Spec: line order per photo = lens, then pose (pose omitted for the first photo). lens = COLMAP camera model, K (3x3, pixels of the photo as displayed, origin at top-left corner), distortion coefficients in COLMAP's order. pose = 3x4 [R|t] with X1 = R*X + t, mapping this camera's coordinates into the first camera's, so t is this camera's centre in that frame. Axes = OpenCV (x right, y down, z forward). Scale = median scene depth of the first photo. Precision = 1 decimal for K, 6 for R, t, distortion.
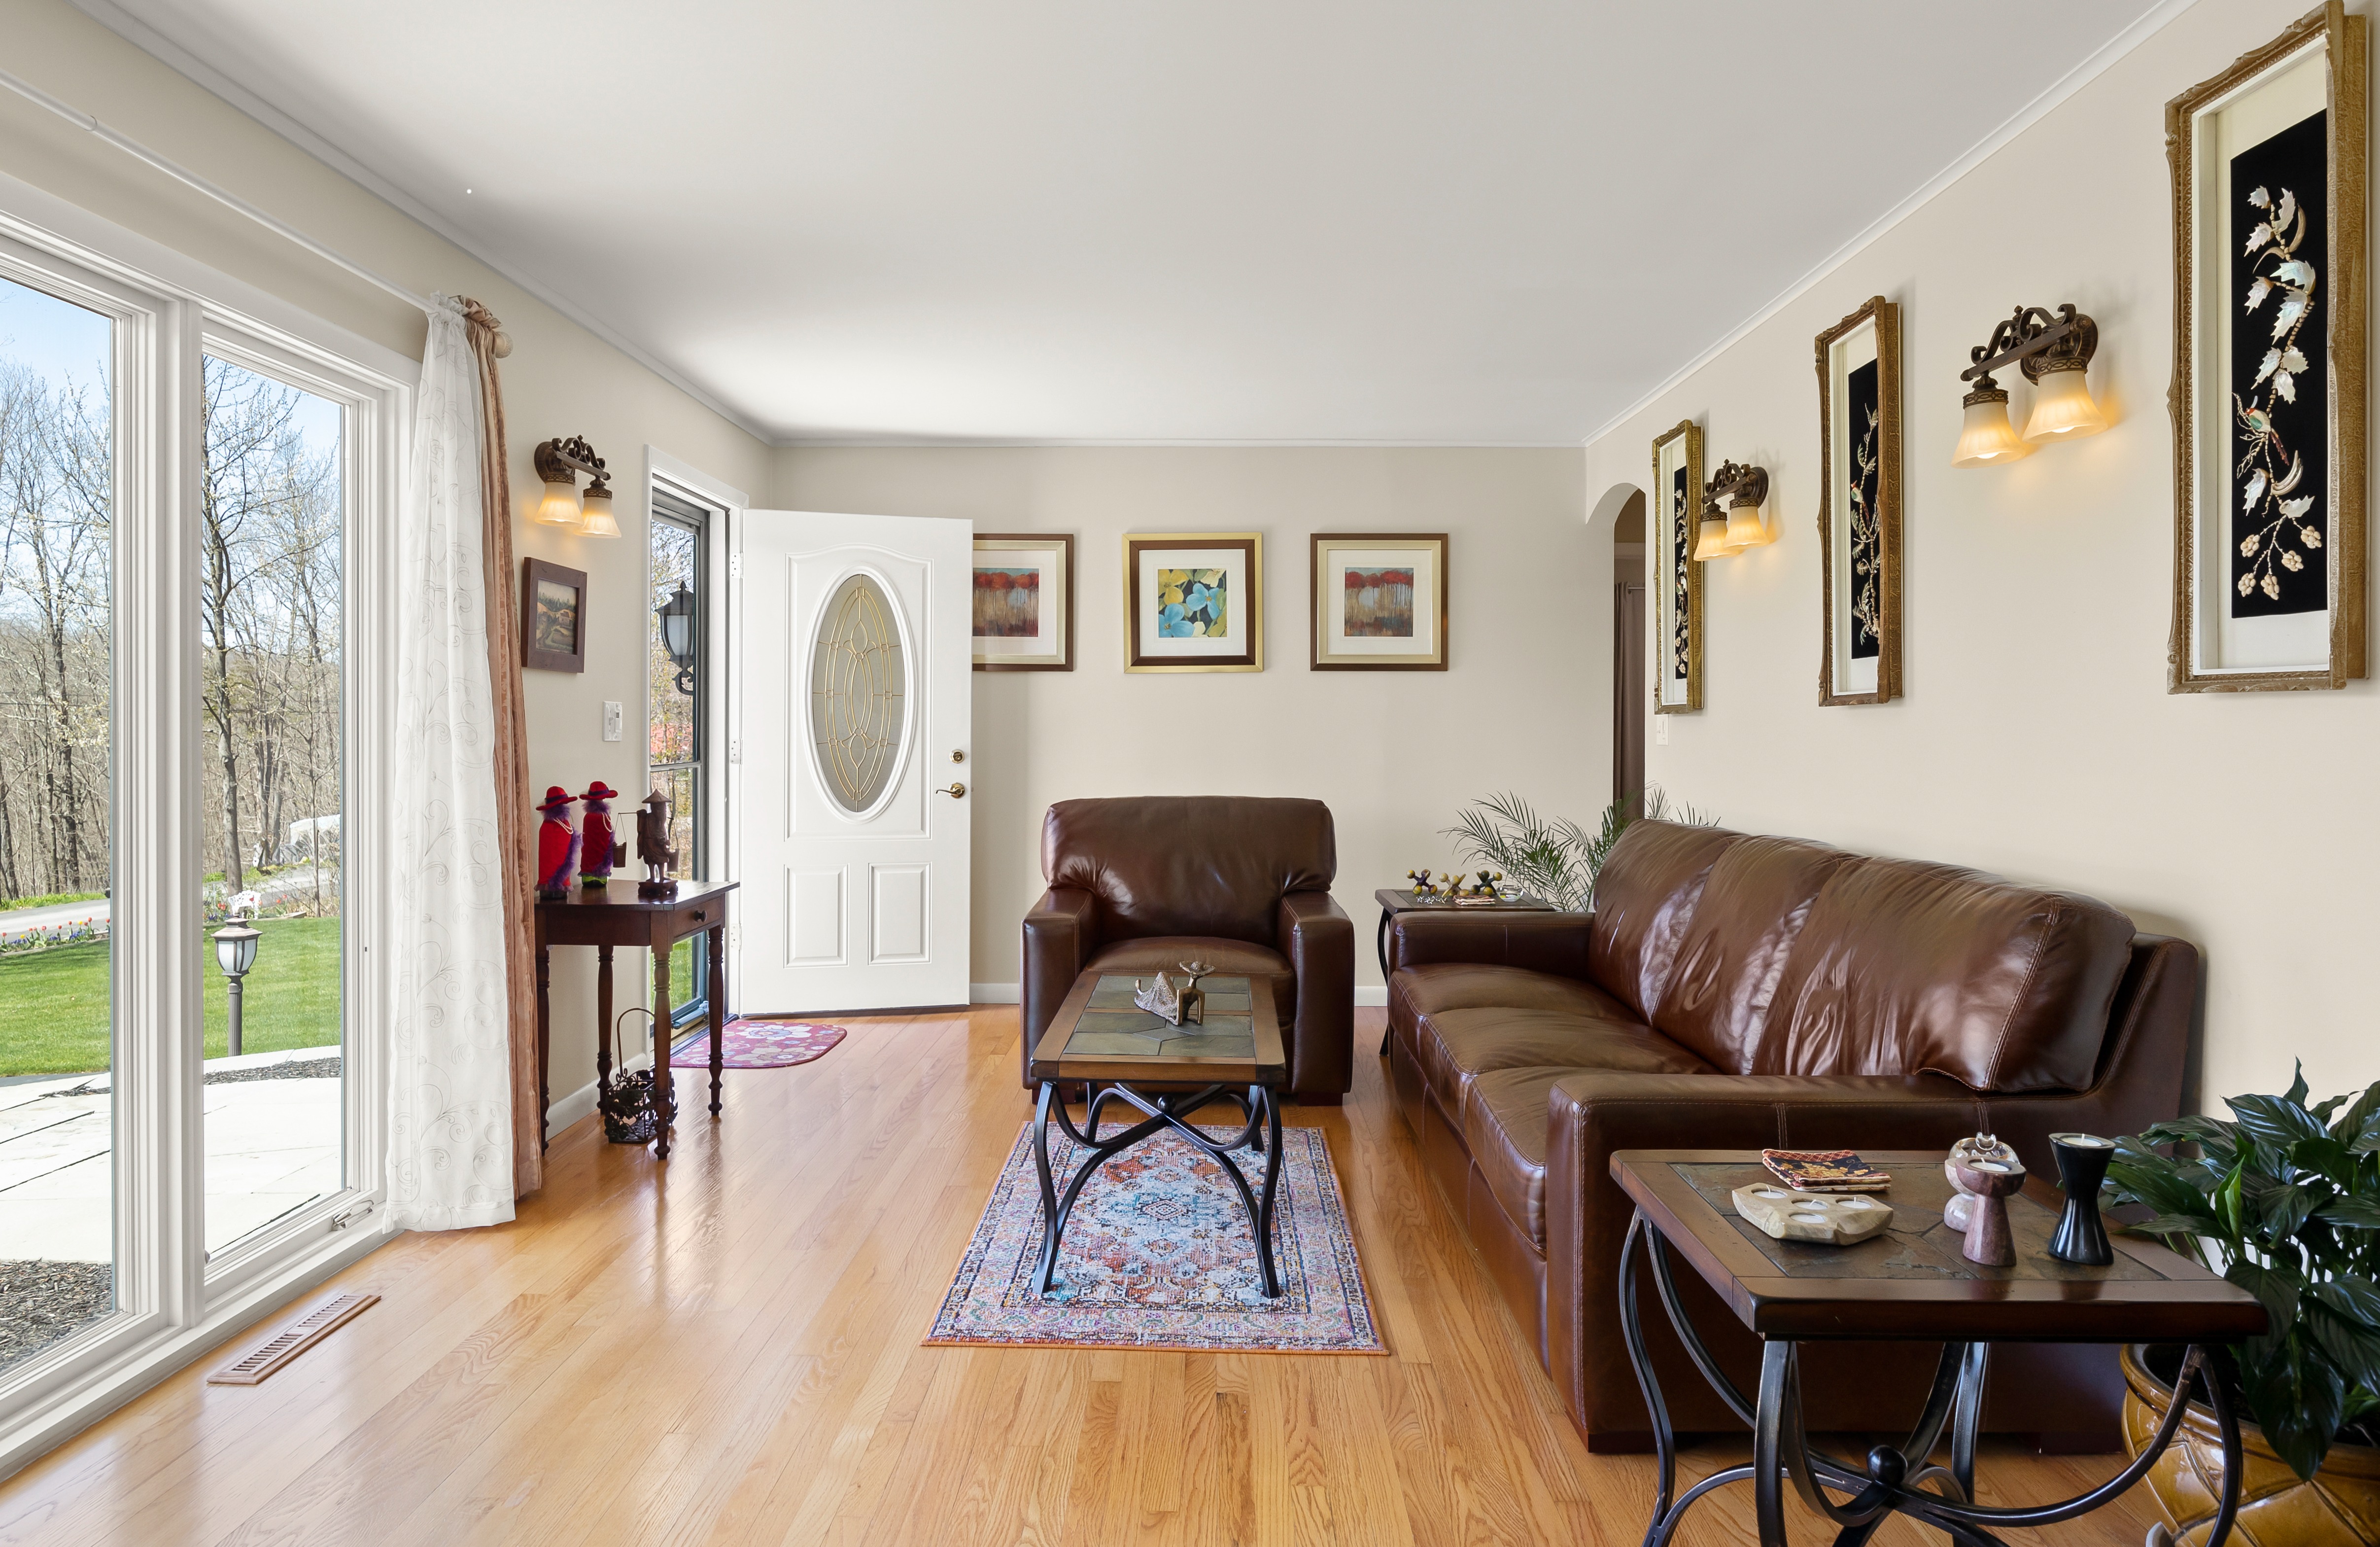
lens RADIAL K [[1498.0, 0, 1186.5], [0, 1498.0, 733.9], [0, 0, 1]] dist [-0.004257, 0.000169]
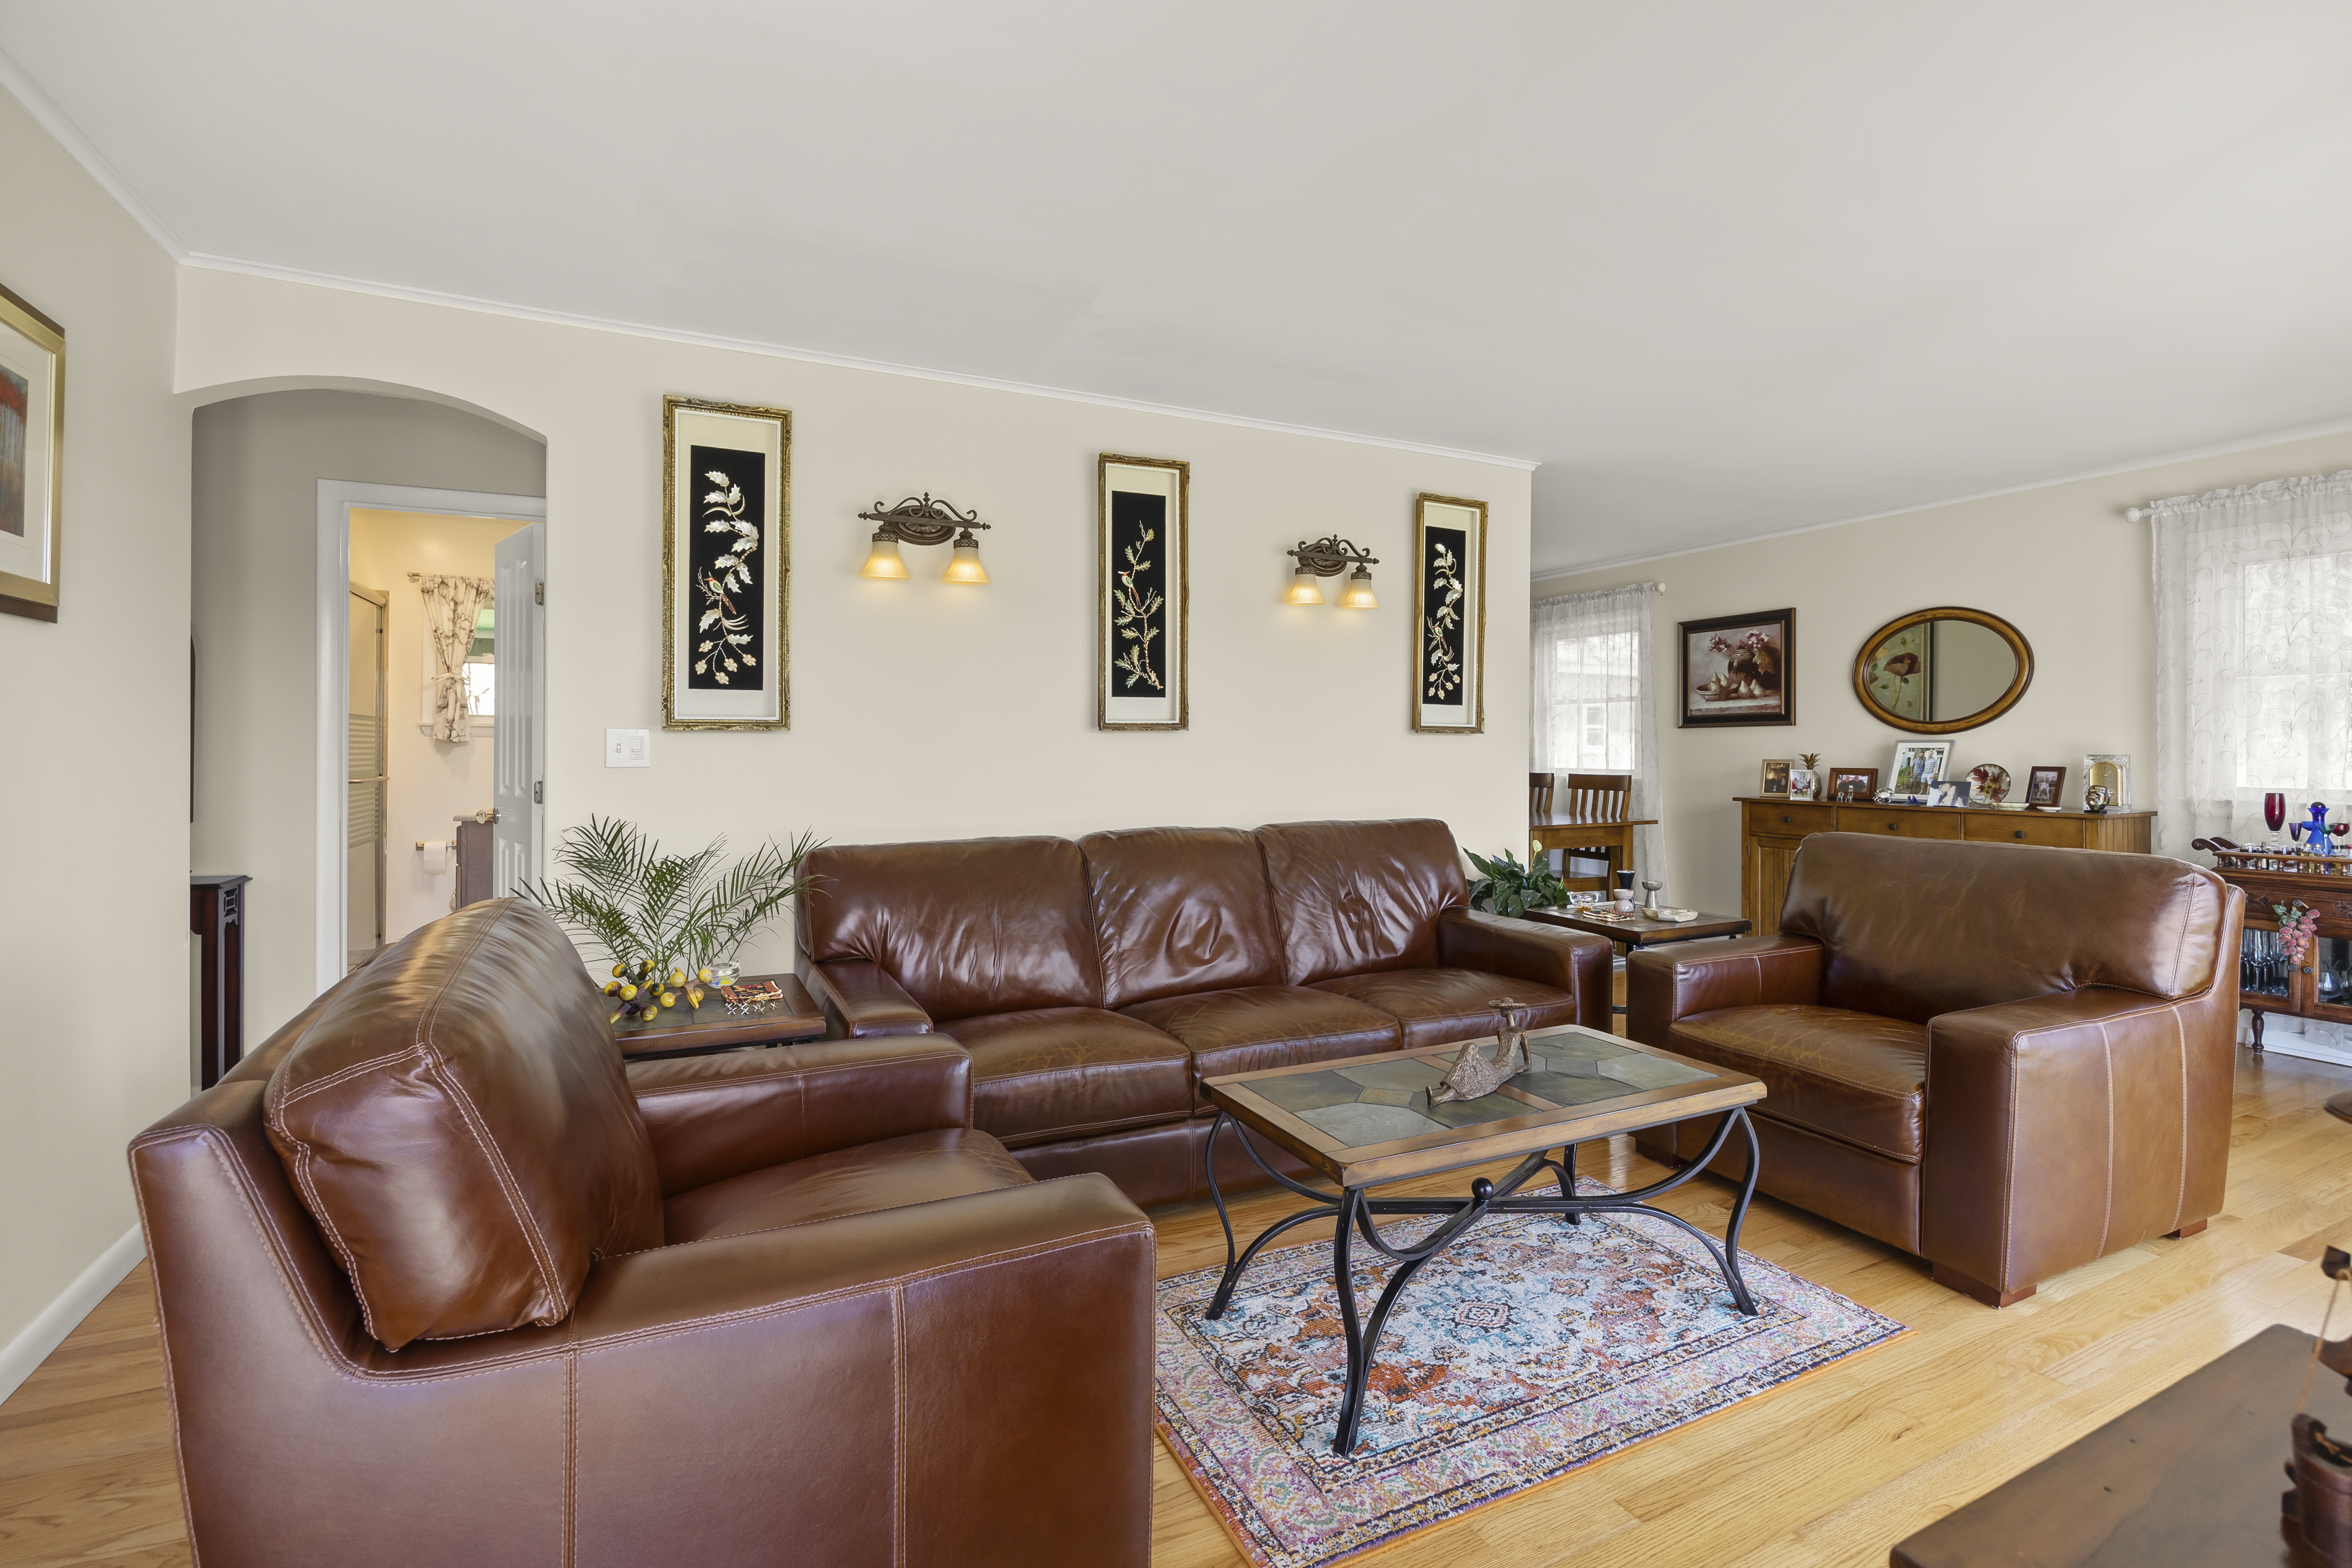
lens RADIAL K [[1069.2, 0, 1171.7], [0, 1069.2, 740.2], [0, 0, 1]] dist [-0.016556, -0.000079]
pose [[-0.458110, -0.004862, 0.888882, -0.344359], [0.002248, 0.999976, 0.006628, -0.012926], [-0.888892, 0.005034, -0.458088, 1.039920]]
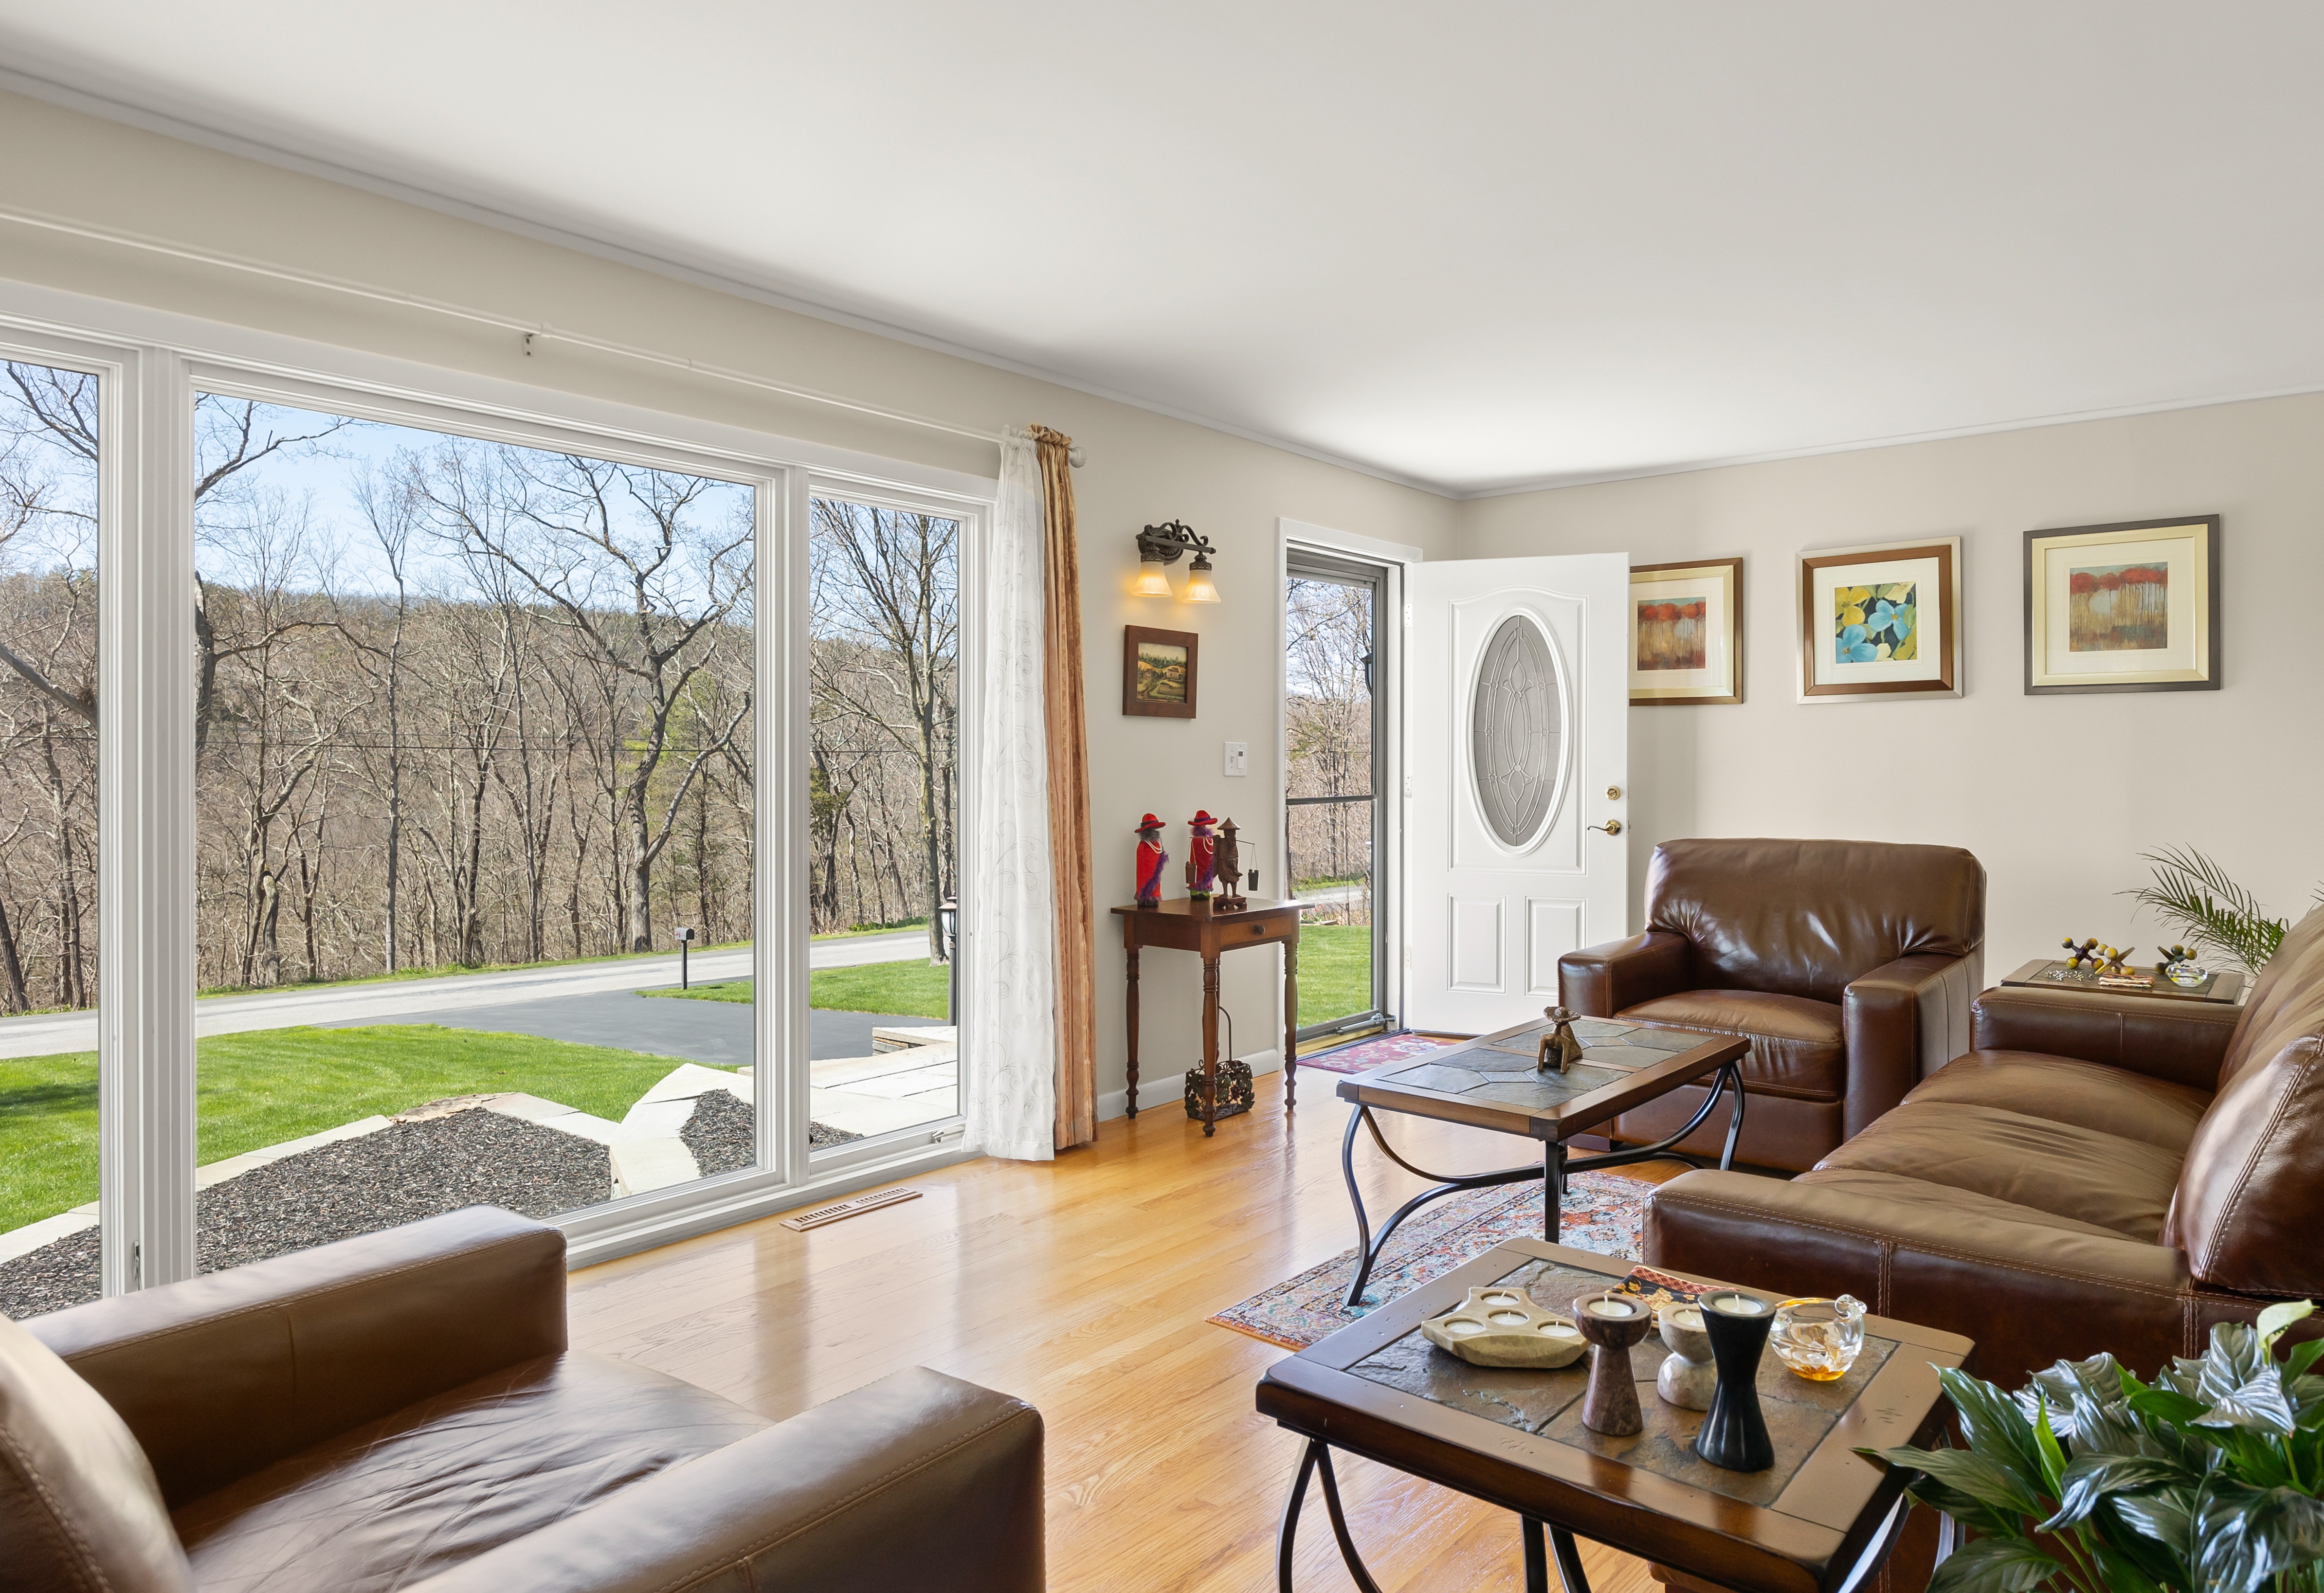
lens RADIAL K [[1464.9, 0, 1166.9], [0, 1464.9, 762.0], [0, 0, 1]] dist [-0.004977, -0.000473]
pose [[0.776614, -0.003351, -0.629968, 0.277416], [-0.000422, 0.999983, -0.005839, 0.000362], [0.629977, 0.004800, 0.776599, 0.078235]]
